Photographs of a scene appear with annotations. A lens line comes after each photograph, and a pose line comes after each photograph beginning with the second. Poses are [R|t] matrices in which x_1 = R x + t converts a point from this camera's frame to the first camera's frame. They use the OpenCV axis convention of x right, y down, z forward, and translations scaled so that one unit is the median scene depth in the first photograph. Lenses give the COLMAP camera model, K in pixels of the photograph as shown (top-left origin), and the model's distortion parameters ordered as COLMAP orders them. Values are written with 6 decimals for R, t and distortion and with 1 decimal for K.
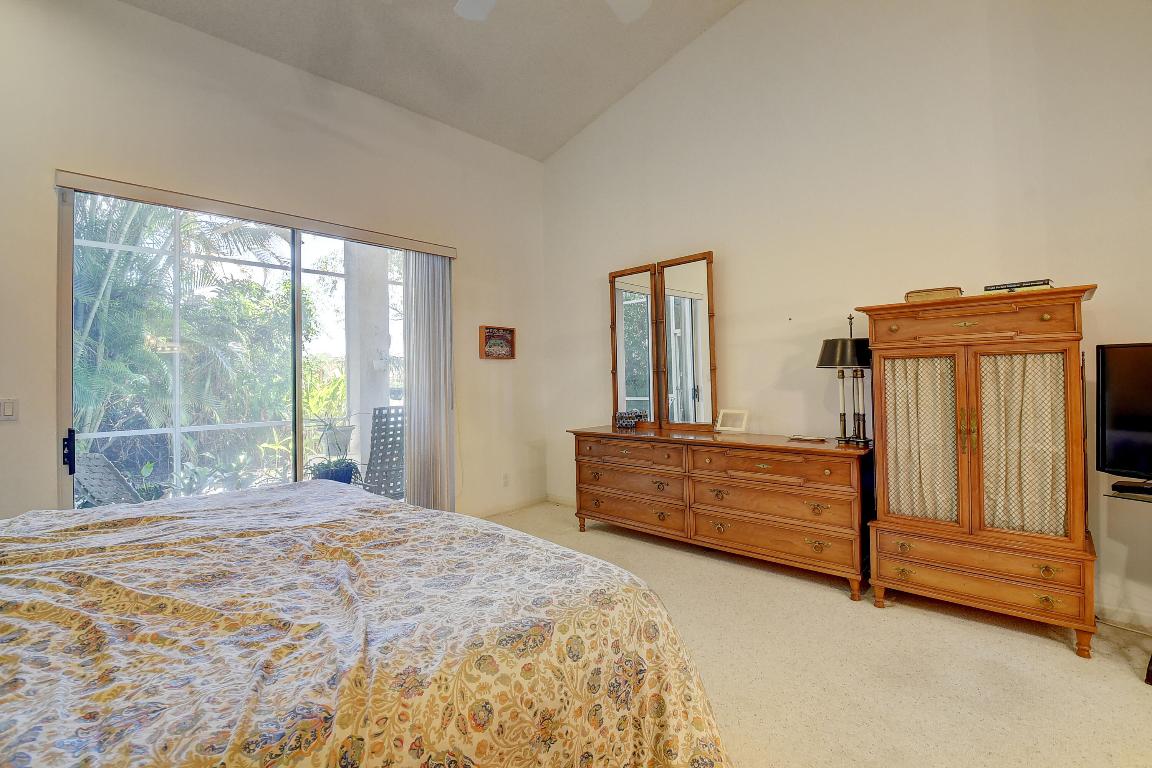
lens RADIAL K [[504.3, 0, 577.4], [0, 504.3, 376.1], [0, 0, 1]] dist [-0.001354, -0.017139]
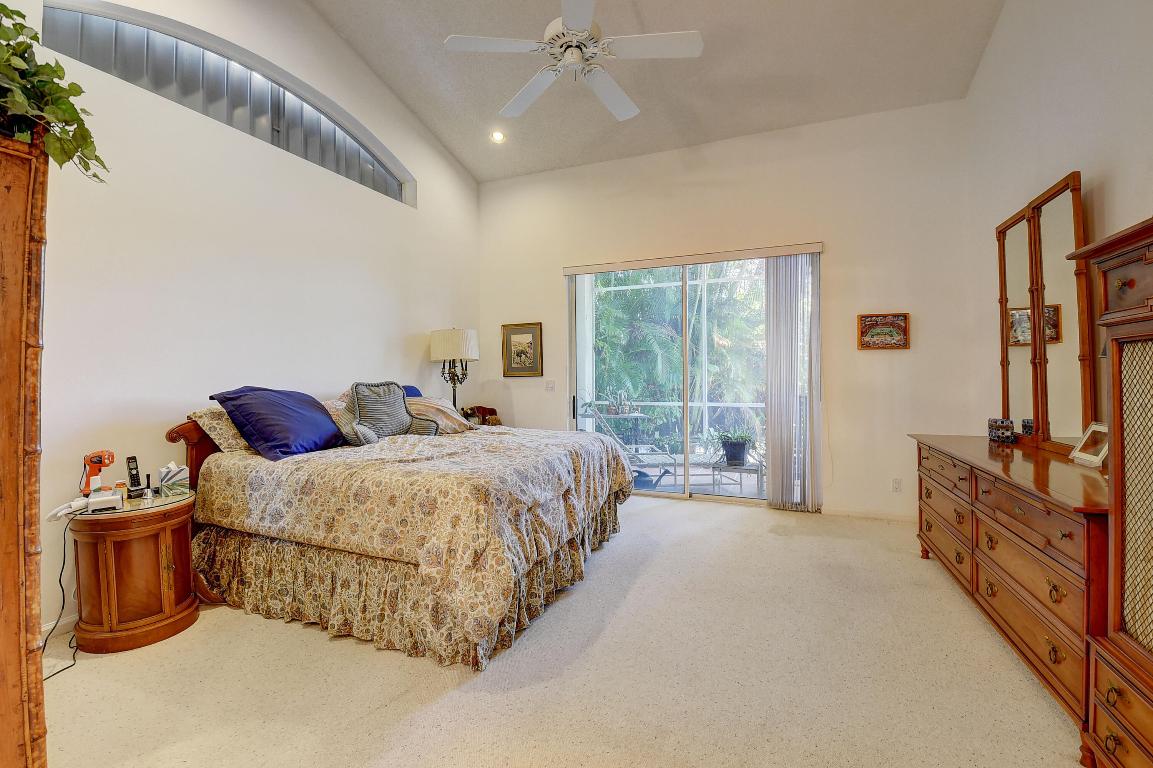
lens RADIAL K [[504.8, 0, 573.4], [0, 504.8, 378.4], [0, 0, 1]] dist [-0.001354, -0.017139]
pose [[0.366914, 0.019019, -0.930061, 0.710135], [0.007771, 0.999693, 0.023509, -0.010877], [0.930223, -0.015853, 0.366653, 0.219483]]
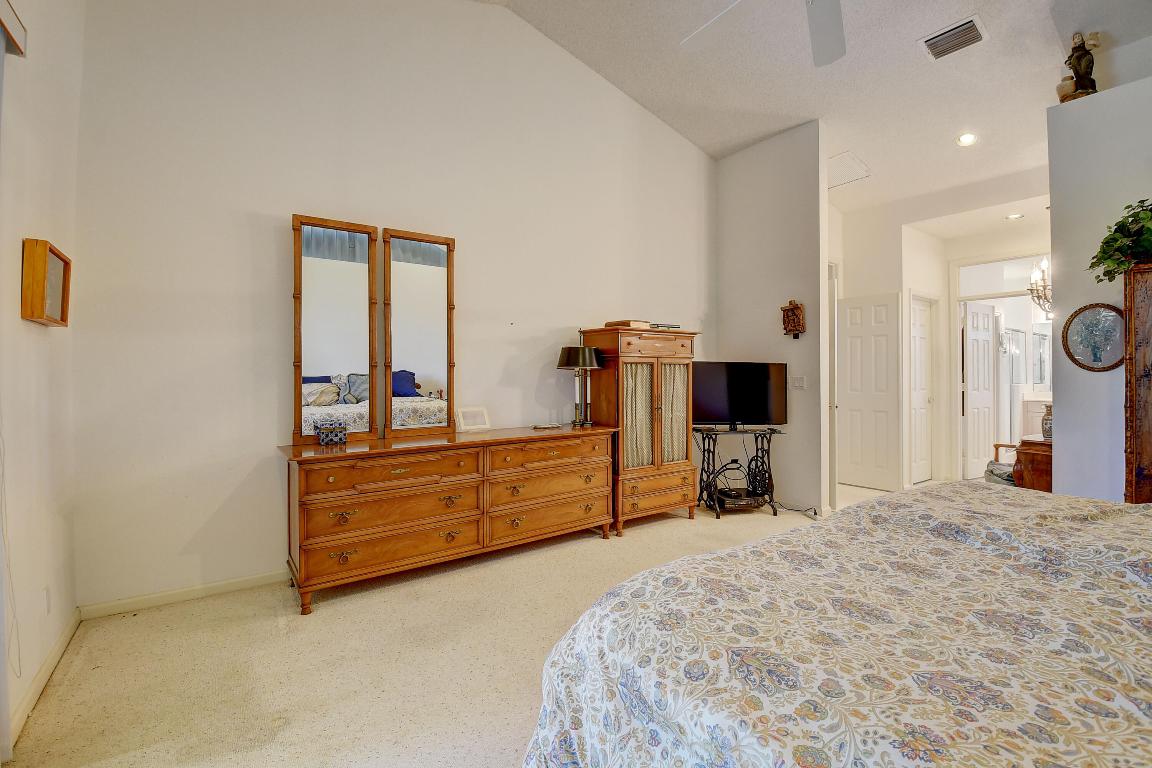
lens RADIAL K [[504.3, 0, 581.7], [0, 504.3, 376.3], [0, 0, 1]] dist [-0.001354, -0.017139]
pose [[0.187289, 0.022167, 0.982055, -0.708711], [-0.003189, 0.999754, -0.021959, 0.030363], [-0.982300, 0.000981, 0.187314, 0.702092]]
